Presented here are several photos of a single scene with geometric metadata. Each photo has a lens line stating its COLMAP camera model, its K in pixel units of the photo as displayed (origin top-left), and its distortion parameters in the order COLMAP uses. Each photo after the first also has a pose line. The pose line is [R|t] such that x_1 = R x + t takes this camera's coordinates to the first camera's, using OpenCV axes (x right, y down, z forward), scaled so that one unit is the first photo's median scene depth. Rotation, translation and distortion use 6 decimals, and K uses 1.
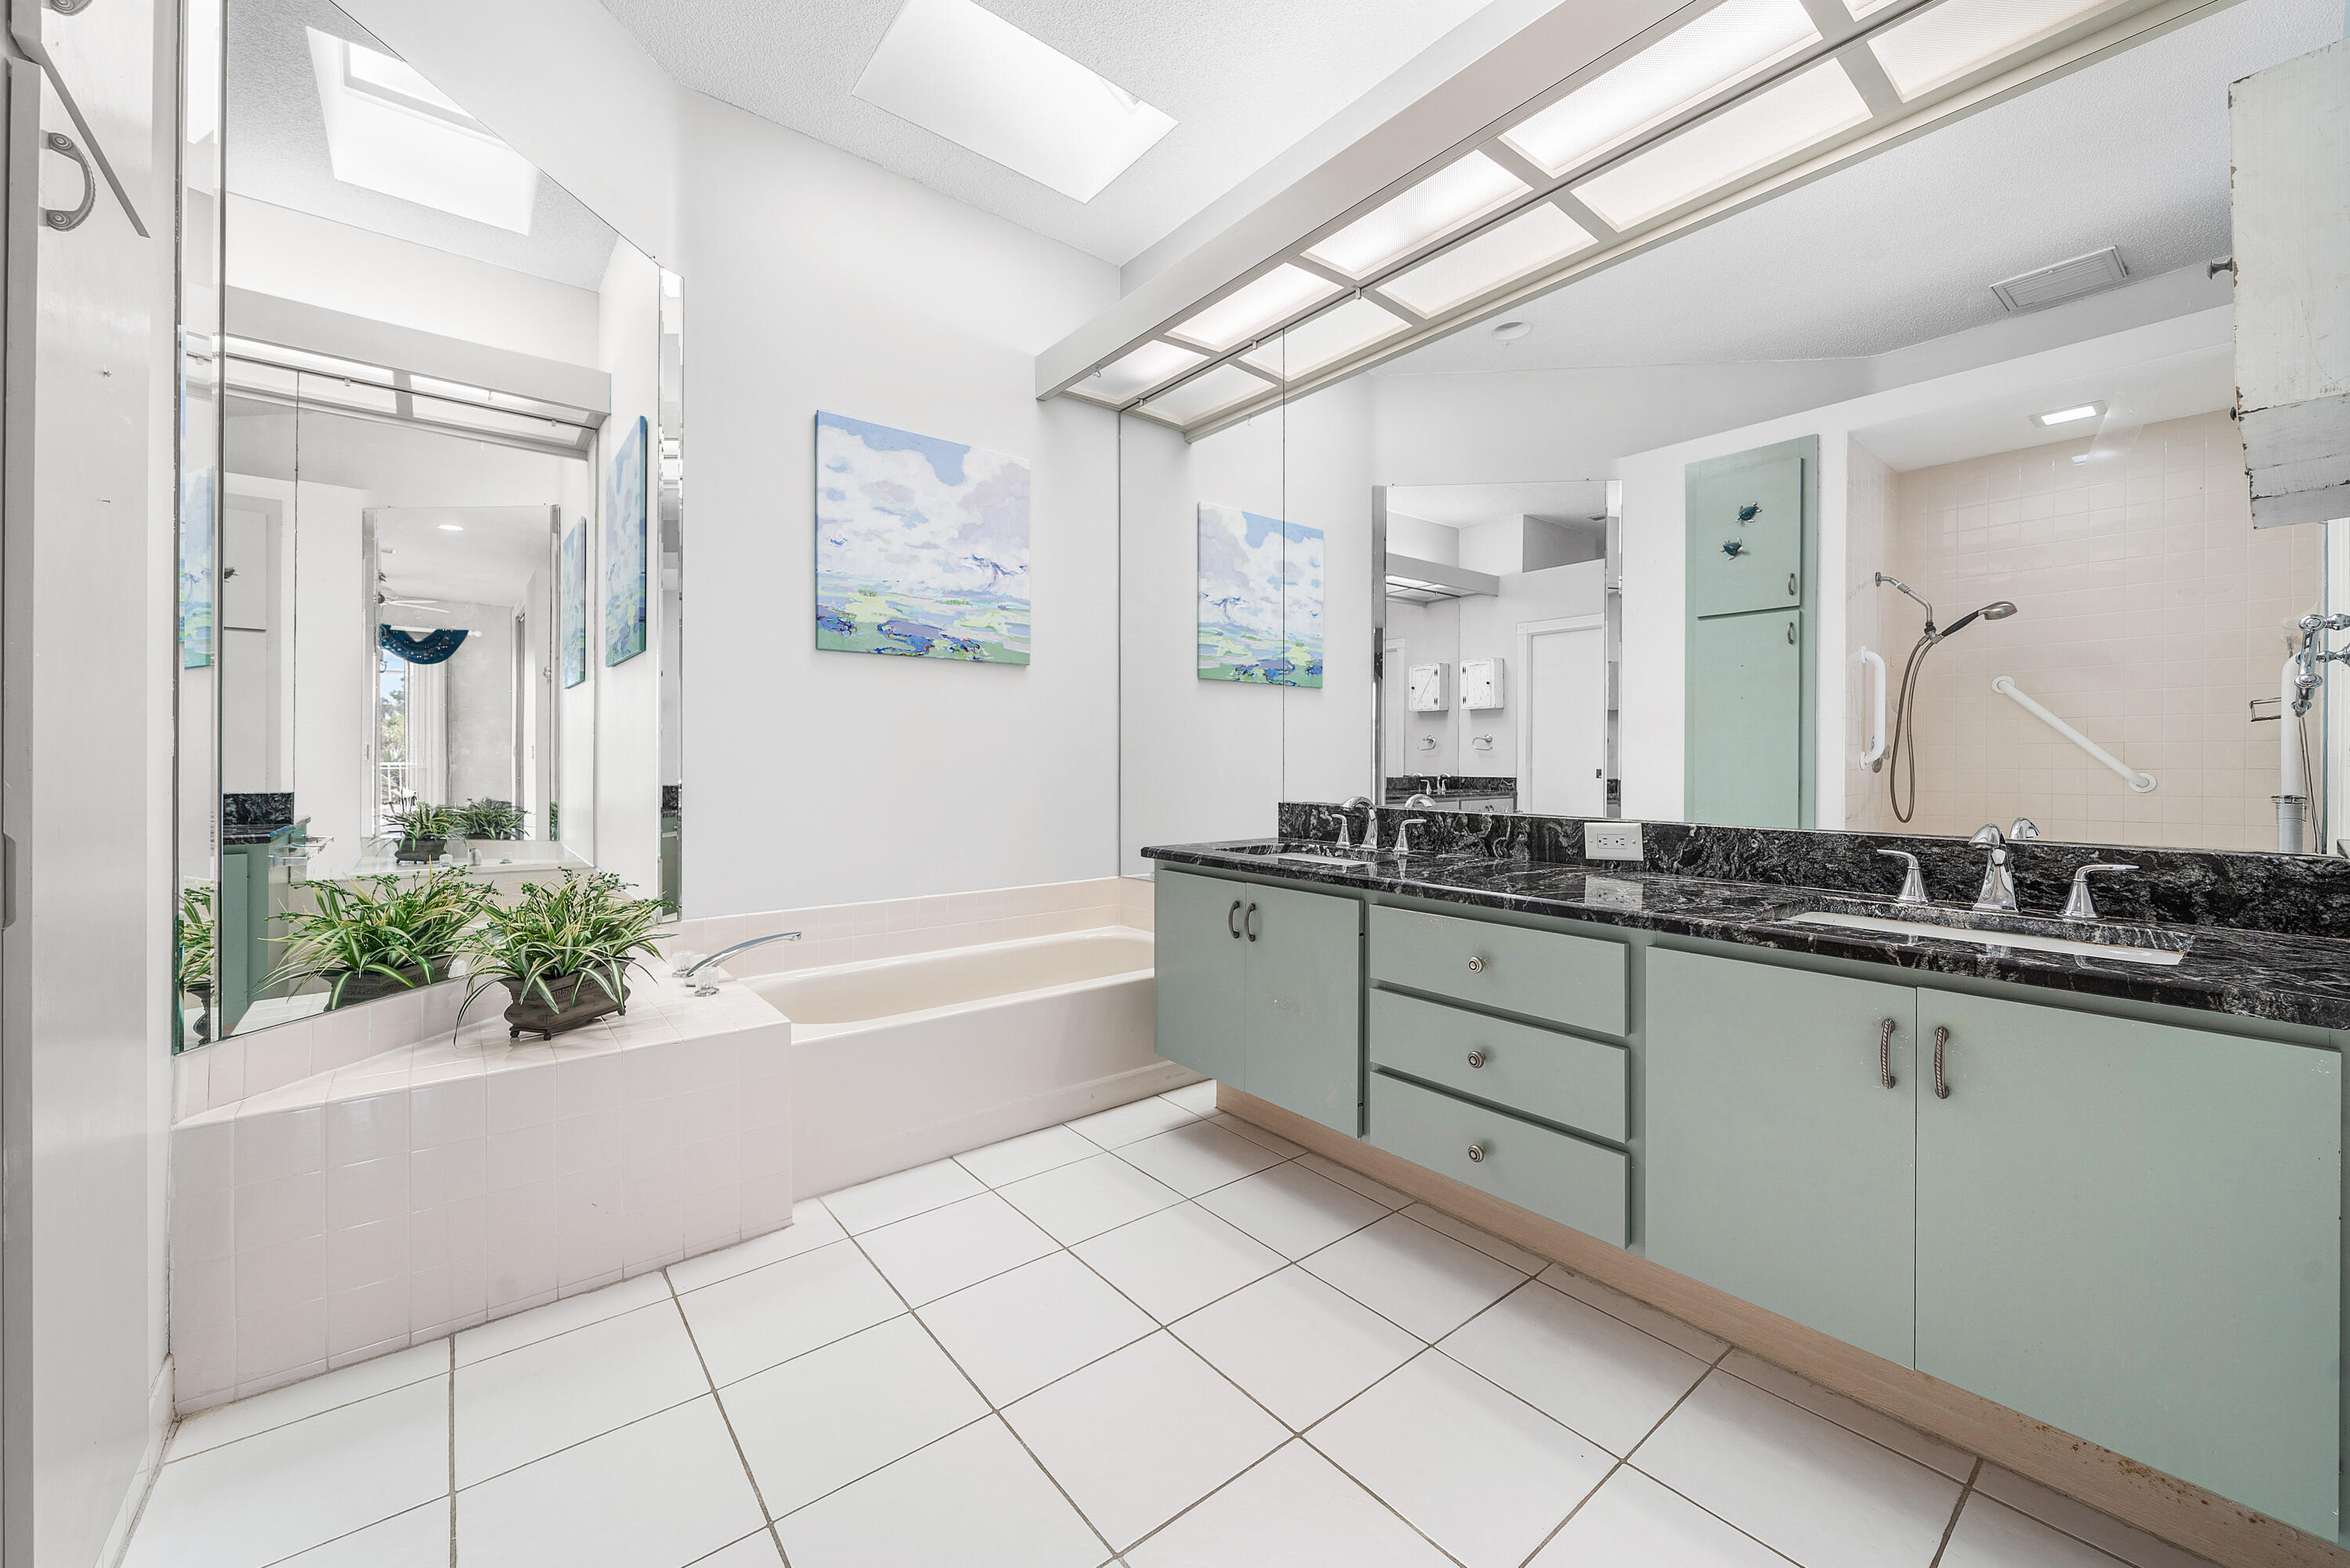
lens RADIAL K [[894.6, 0, 1179.0], [0, 894.6, 761.8], [0, 0, 1]] dist [-0.001243, -0.000227]
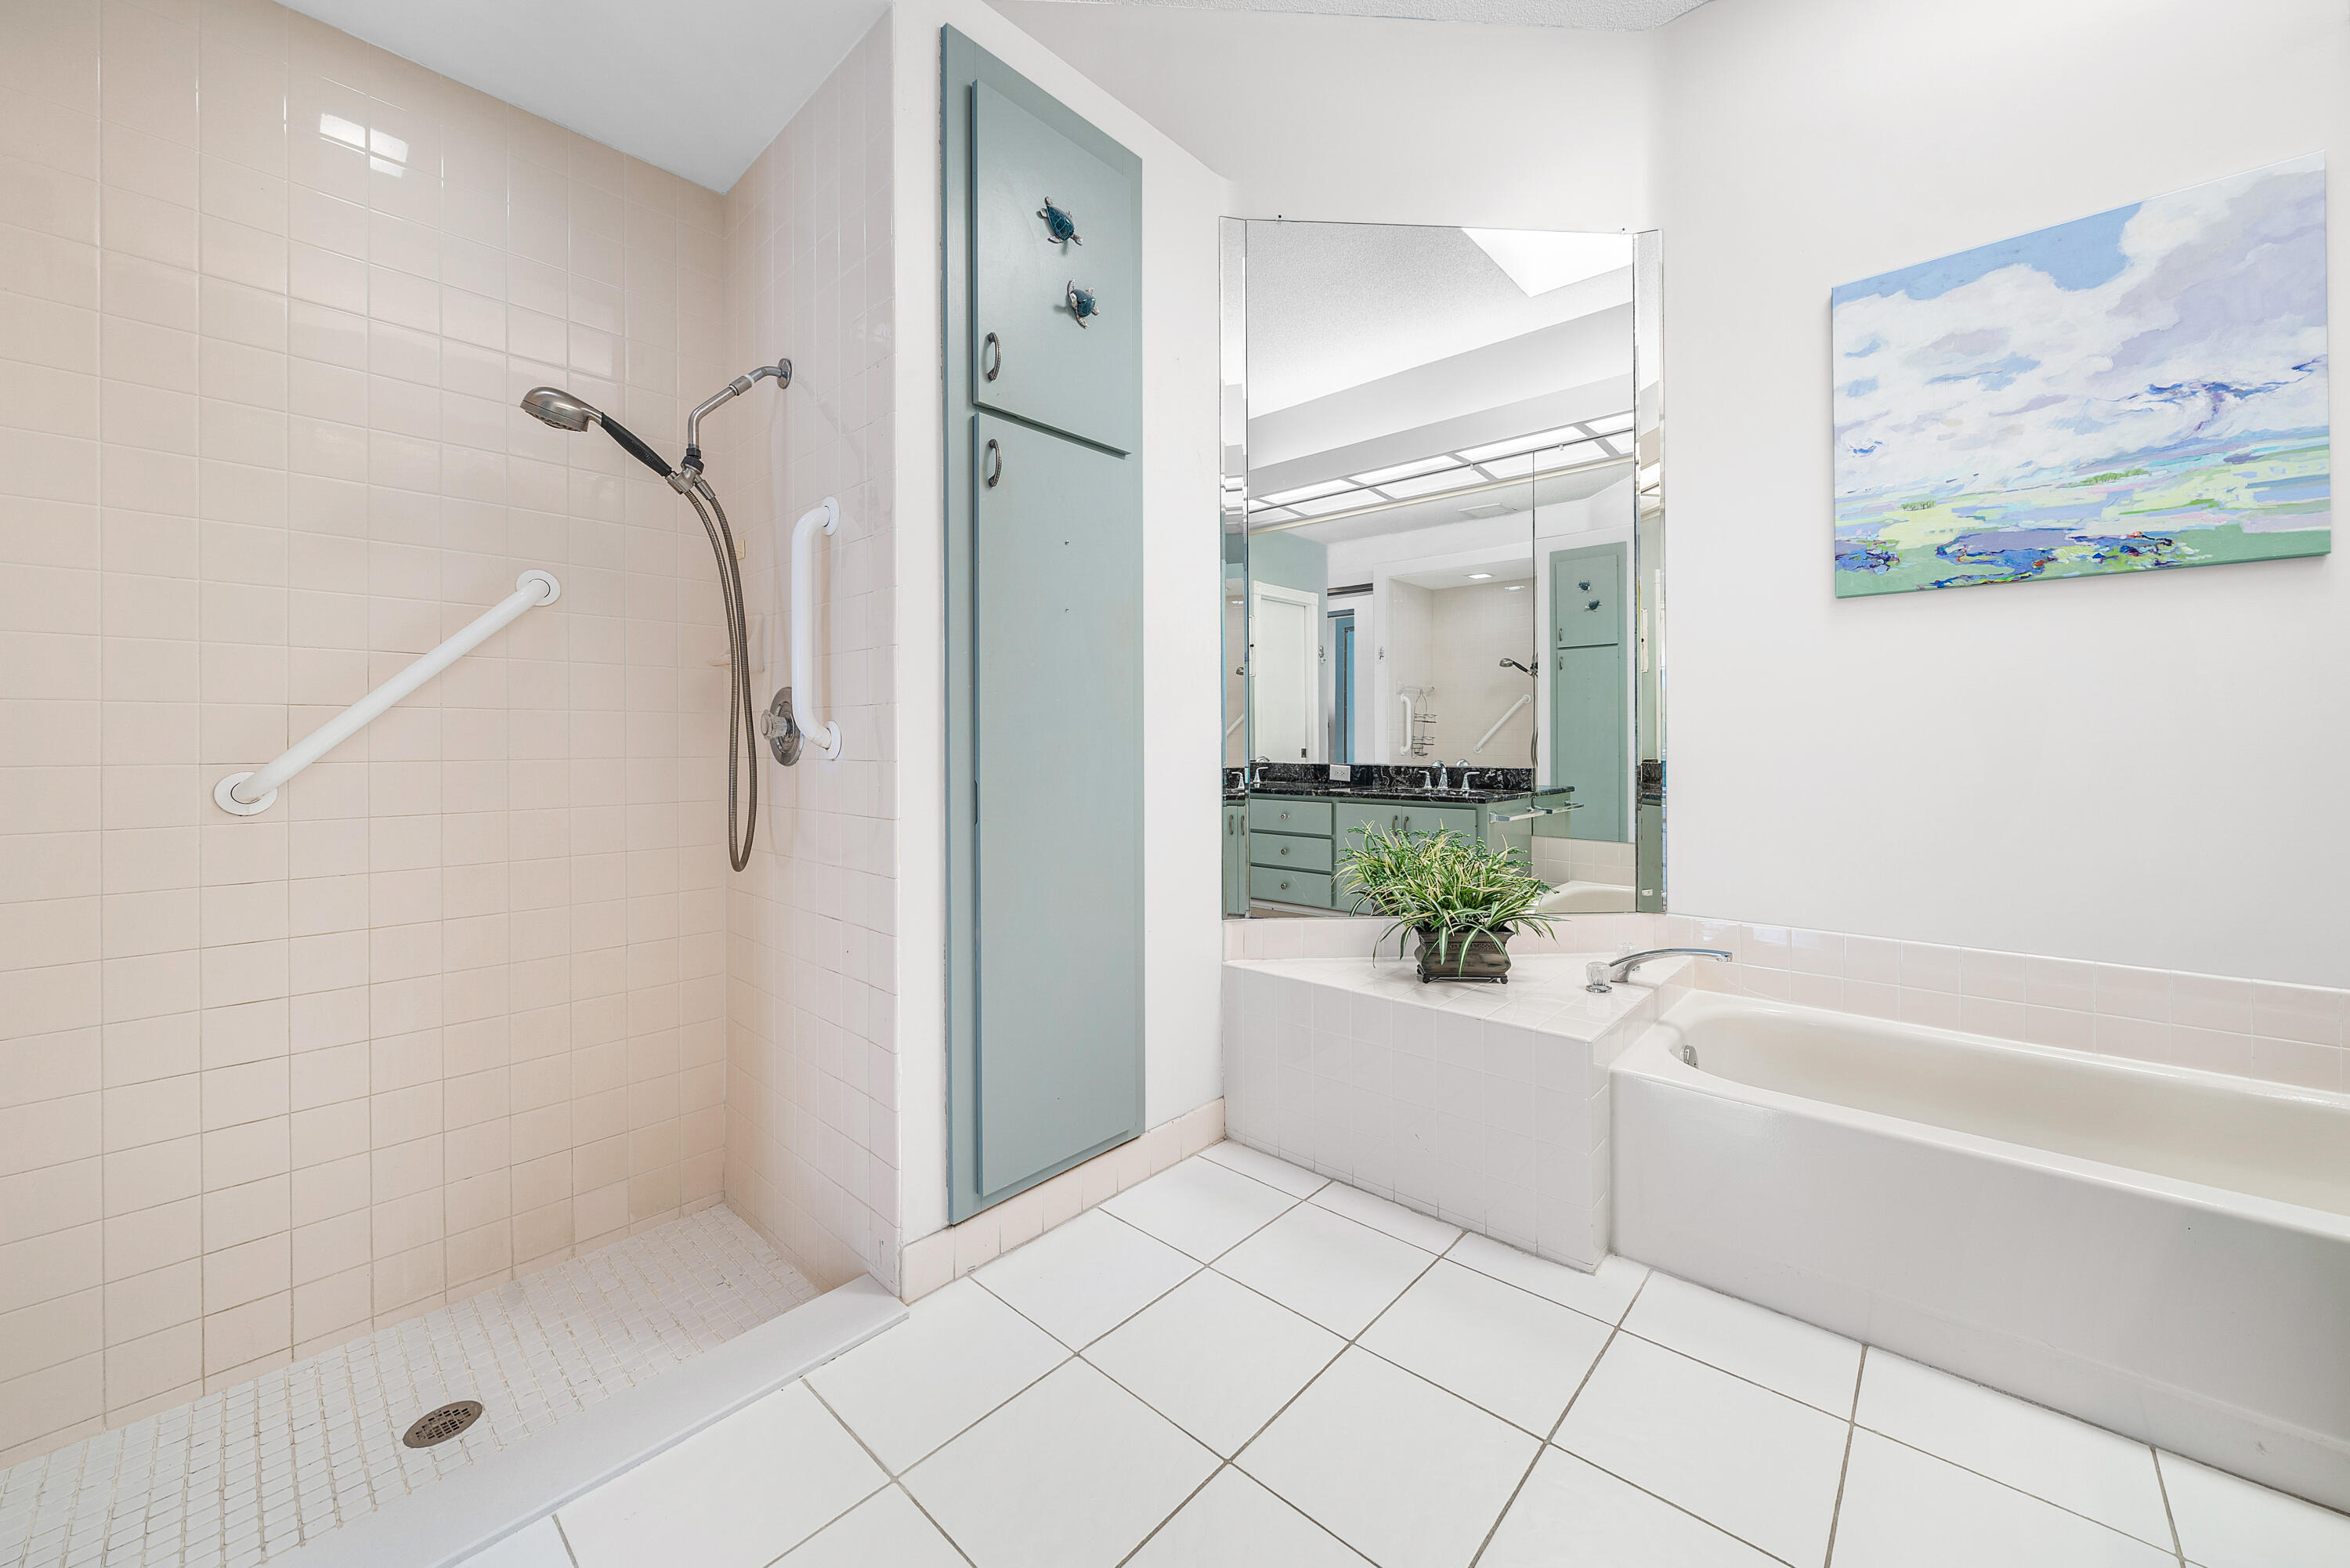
lens RADIAL K [[877.8, 0, 1217.1], [0, 877.8, 743.8], [0, 0, 1]] dist [-0.000515, 0.000041]
pose [[0.181547, -0.003365, -0.983377, 0.228099], [-0.001619, 0.999992, -0.003721, 0.003073], [0.983381, 0.002268, 0.181540, 0.321349]]
